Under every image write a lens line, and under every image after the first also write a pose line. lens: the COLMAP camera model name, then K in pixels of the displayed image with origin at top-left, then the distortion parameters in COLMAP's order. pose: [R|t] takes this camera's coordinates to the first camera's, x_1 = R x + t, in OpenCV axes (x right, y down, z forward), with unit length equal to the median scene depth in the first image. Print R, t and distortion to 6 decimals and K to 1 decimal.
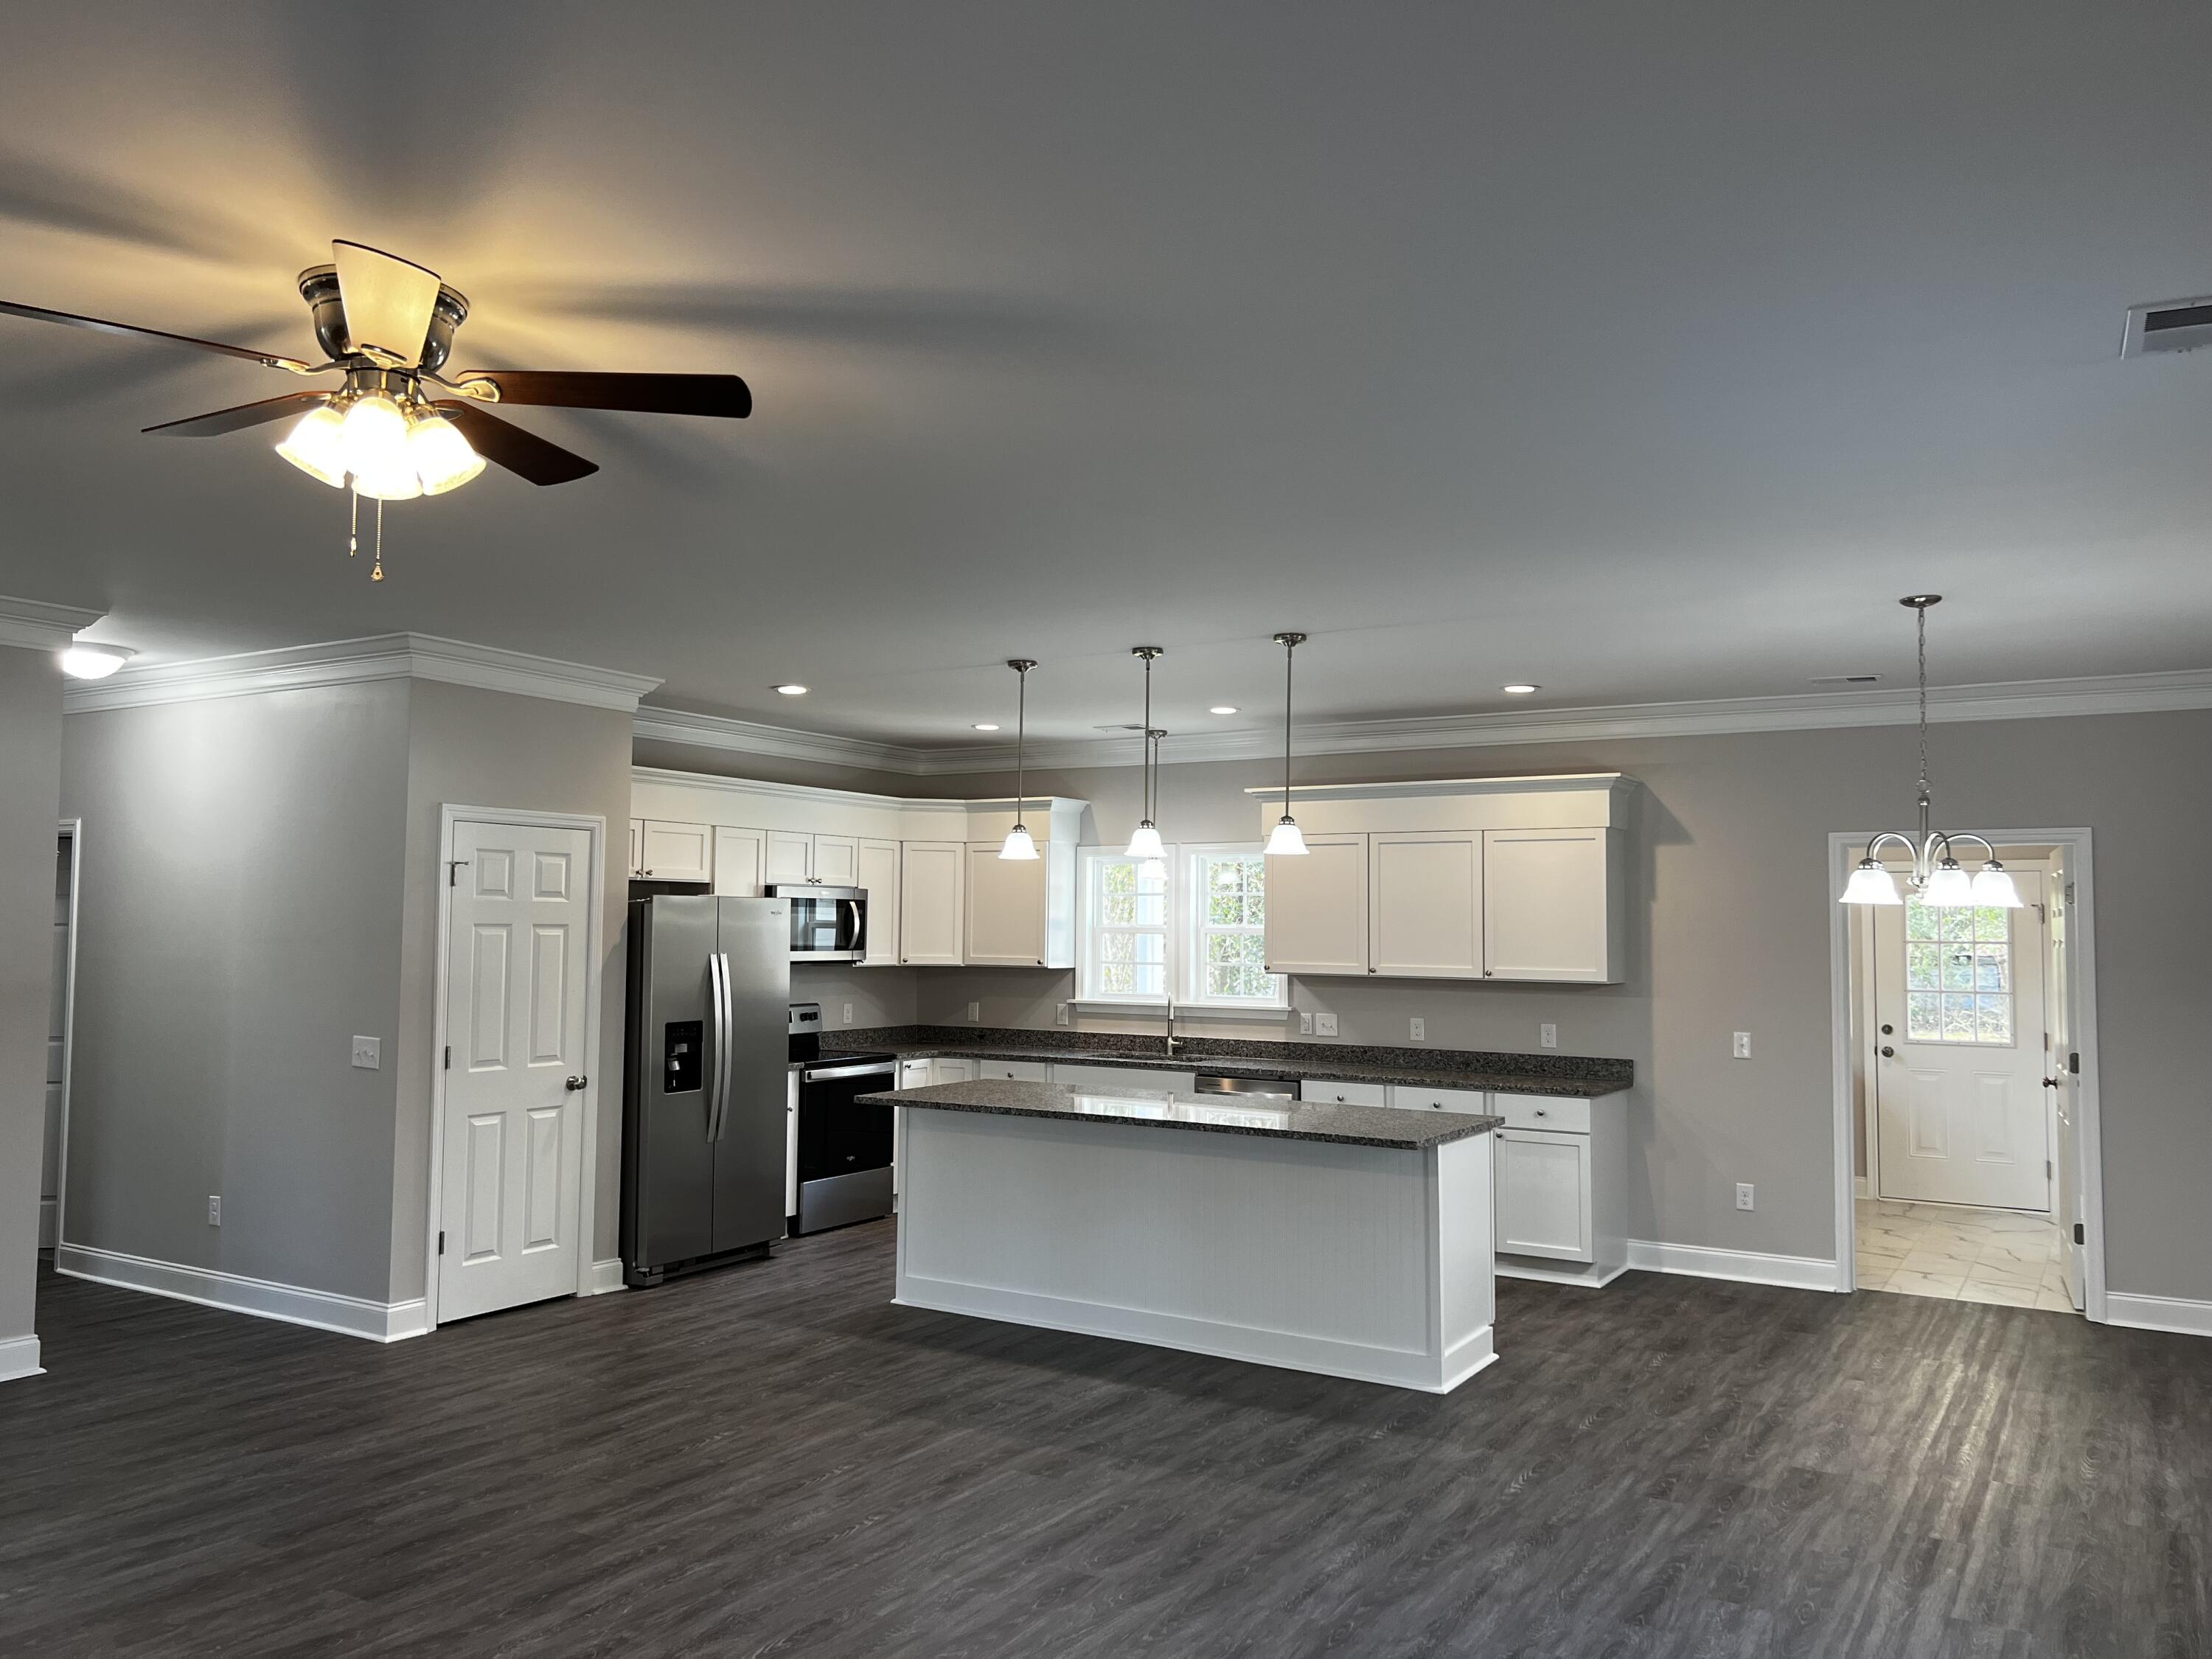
lens RADIAL K [[1645.5, 0, 1106.0], [0, 1645.5, 829.5], [0, 0, 1]] dist [0.086054, -0.105553]
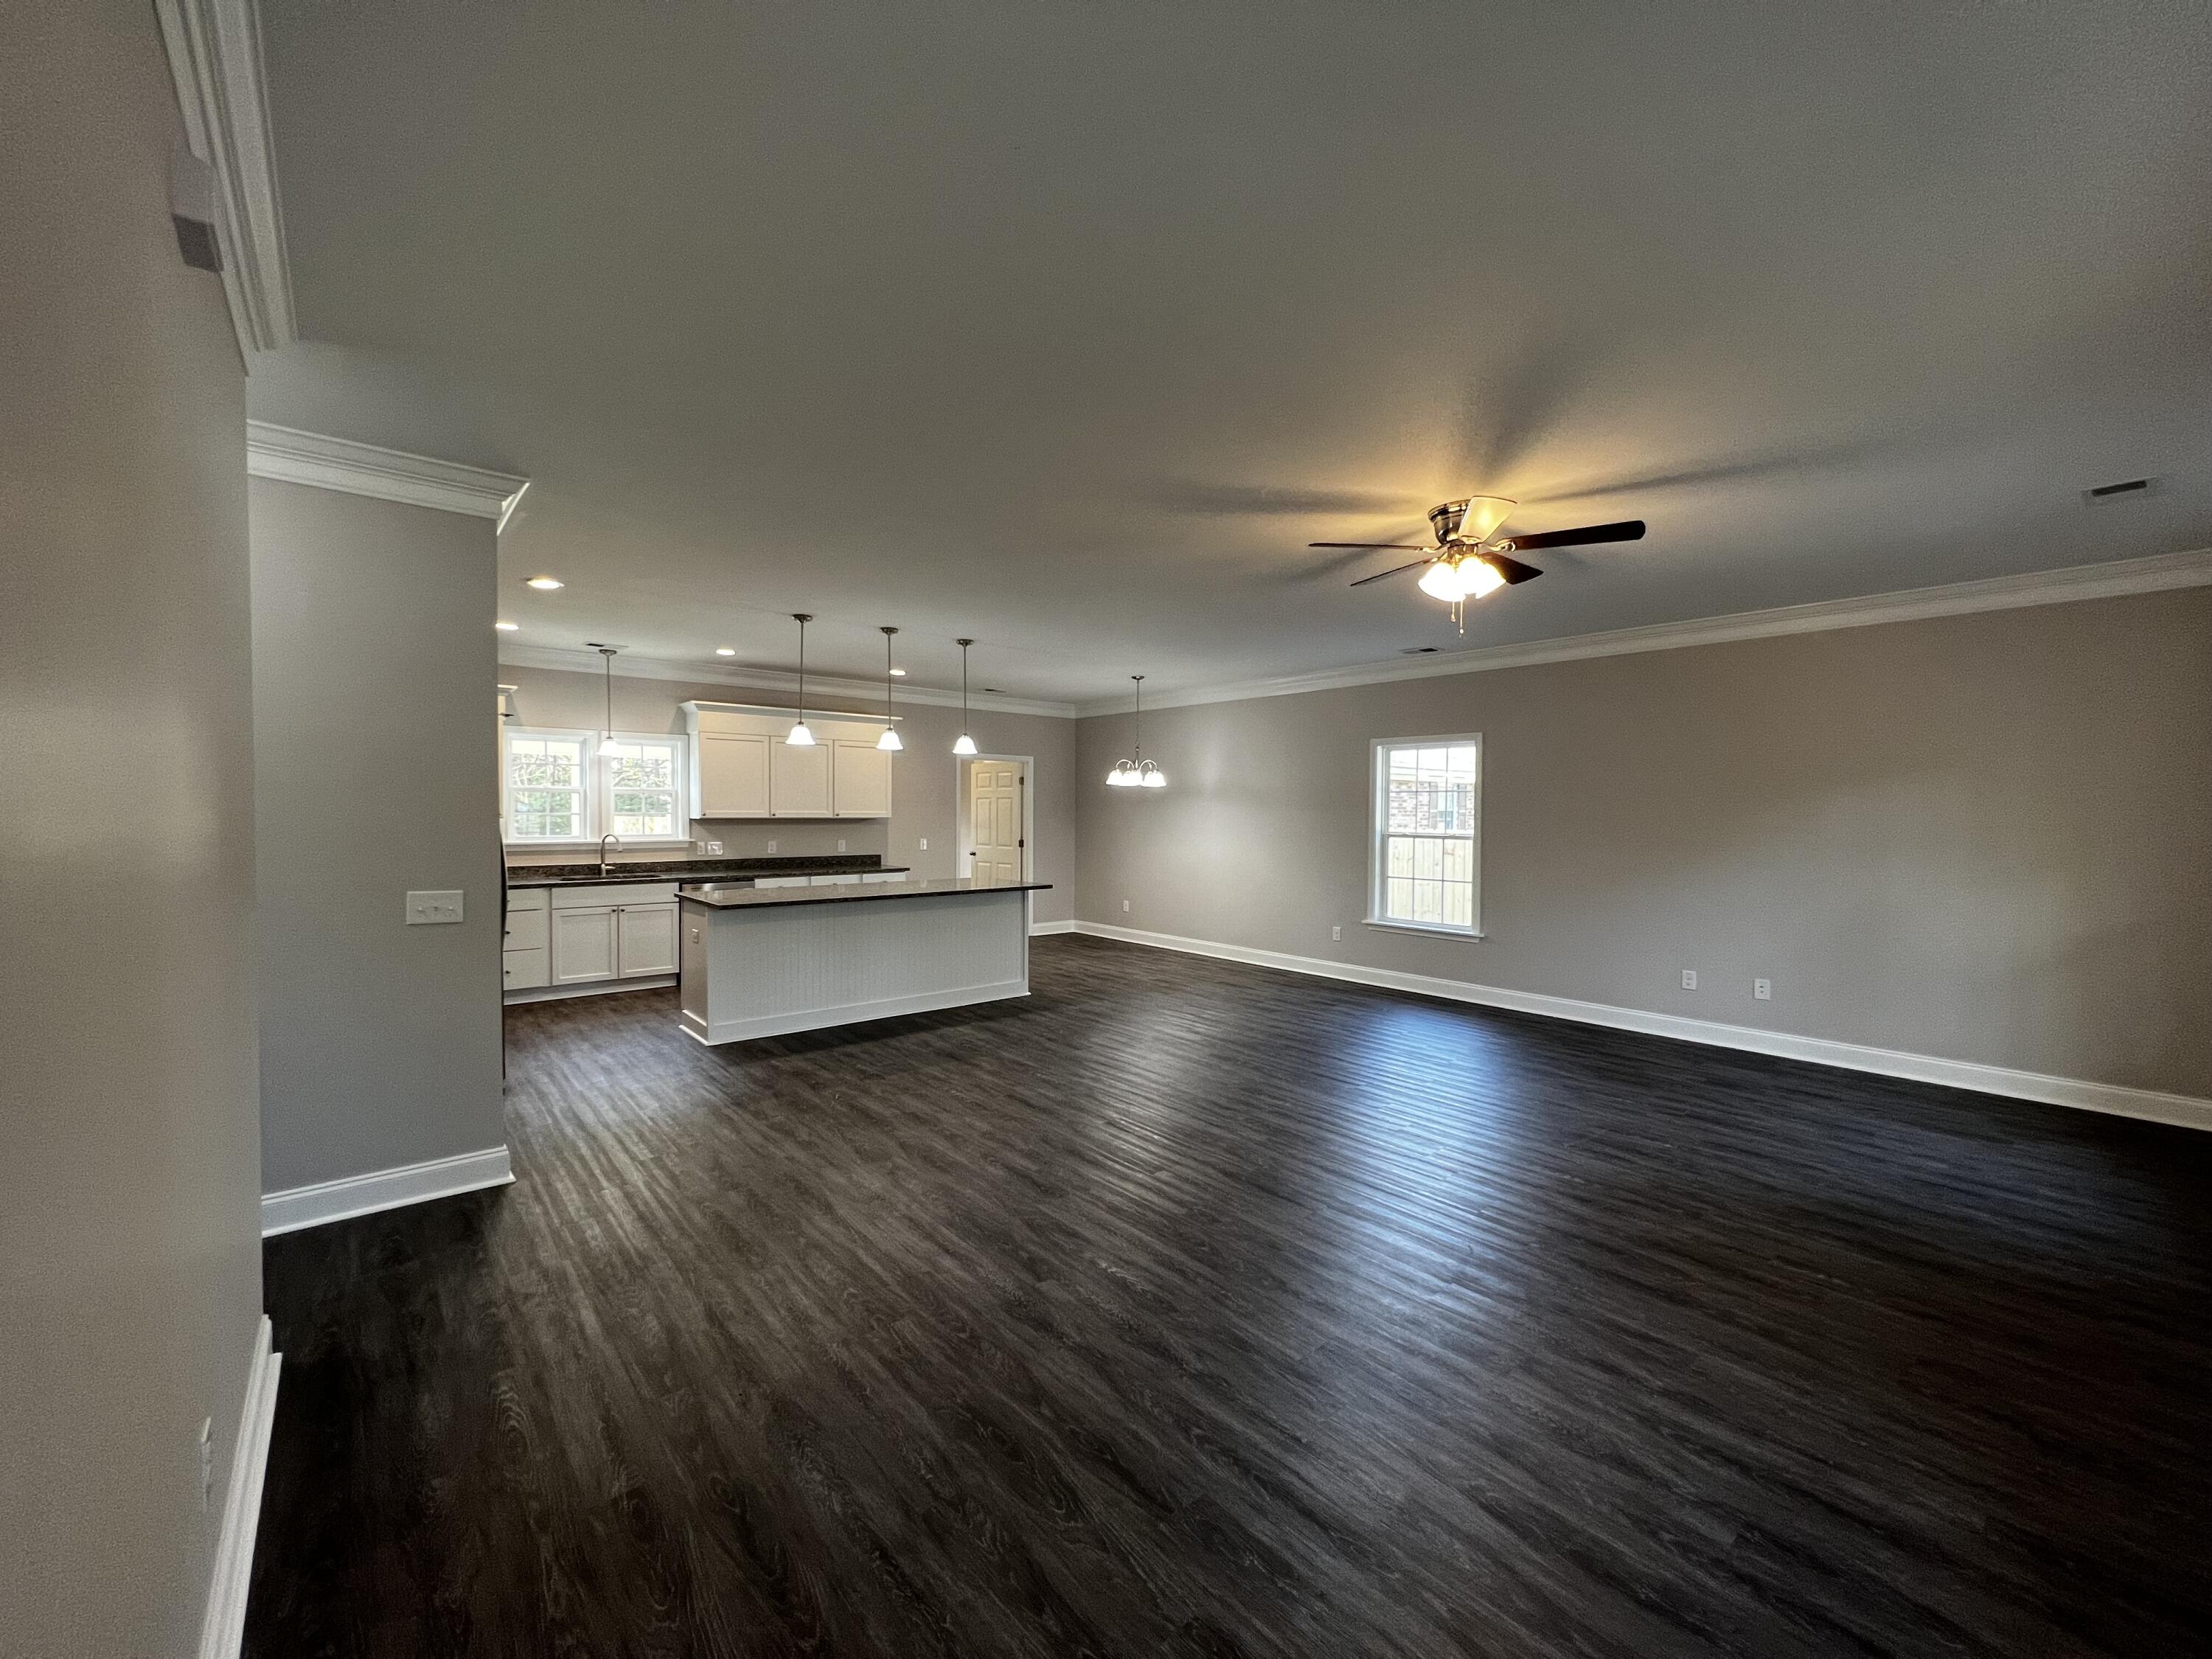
lens RADIAL K [[877.2, 0, 1106.0], [0, 877.2, 829.5], [0, 0, 1]] dist [-0.008885, 0.003443]
pose [[0.296011, -0.029758, 0.954721, -0.682115], [-0.063239, 0.996711, 0.050674, 0.034271], [-0.953089, -0.075375, 0.293155, 0.422015]]
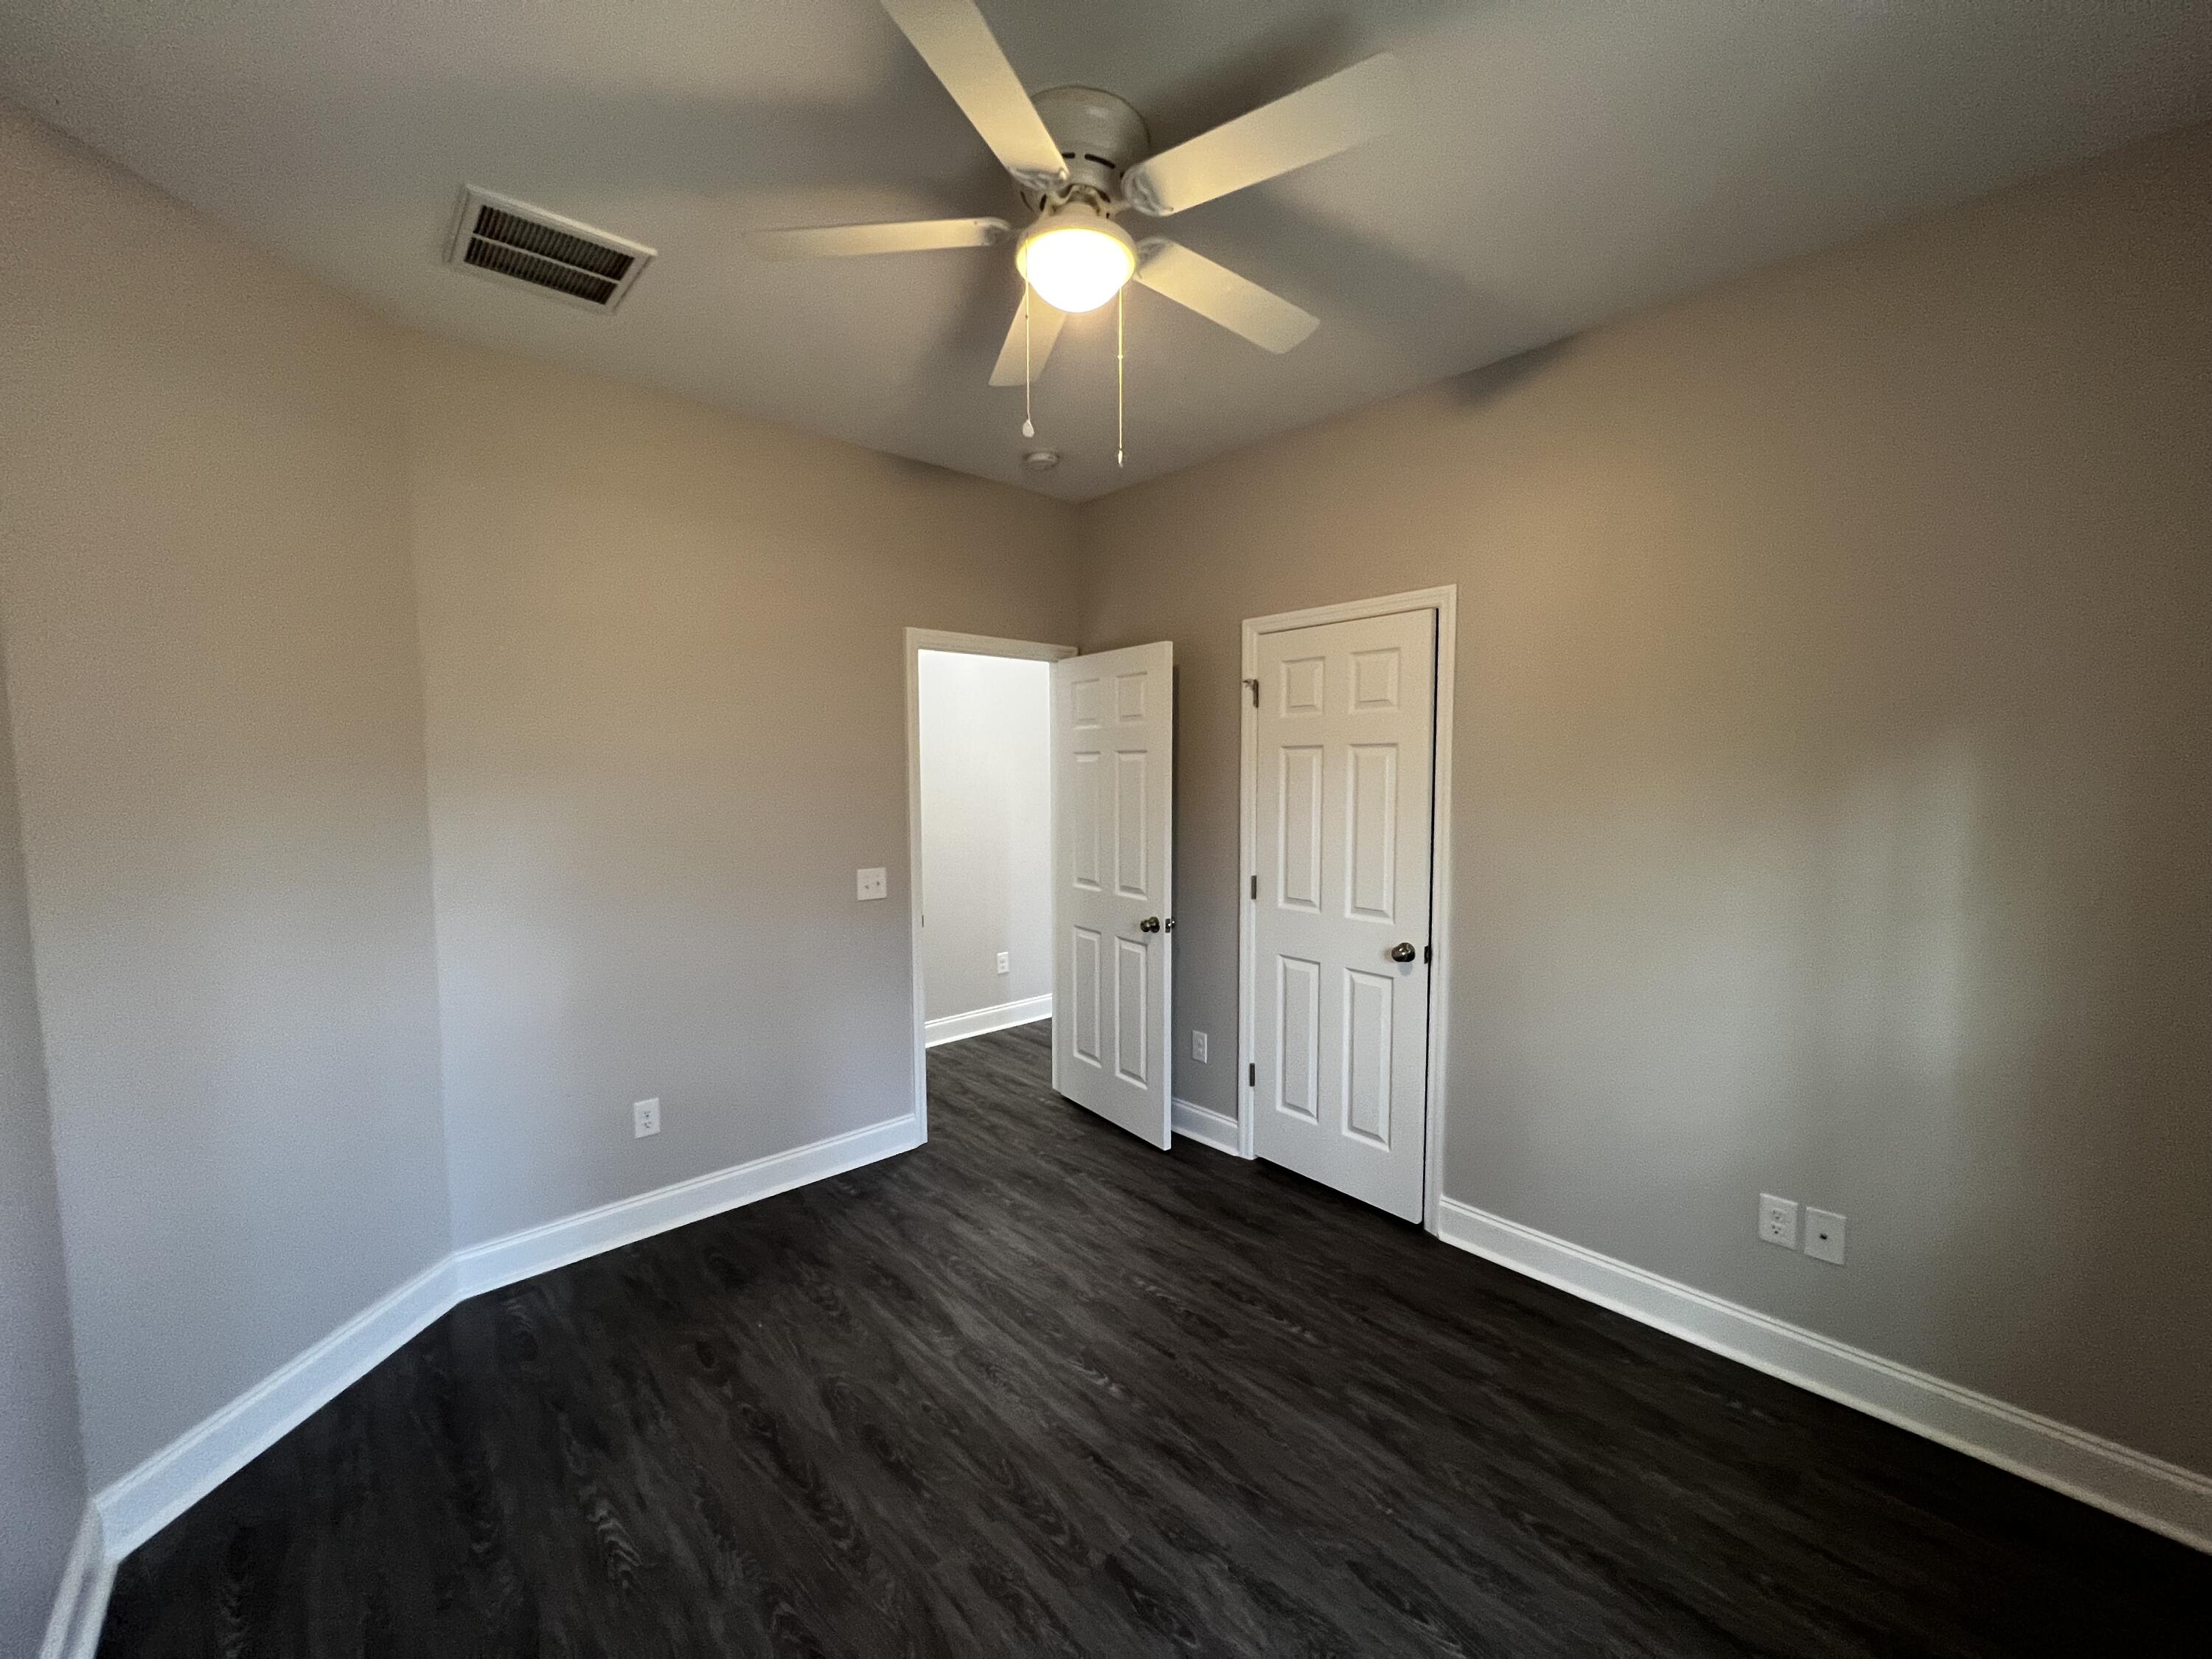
lens RADIAL K [[877.2, 0, 1106.0], [0, 877.2, 829.5], [0, 0, 1]] dist [-0.008885, 0.003443]
pose [[-0.264766, 0.063767, -0.962202, 0.090227], [0.060334, 0.996952, 0.049468, 0.063641], [0.962424, -0.044956, -0.267806, 0.905281]]
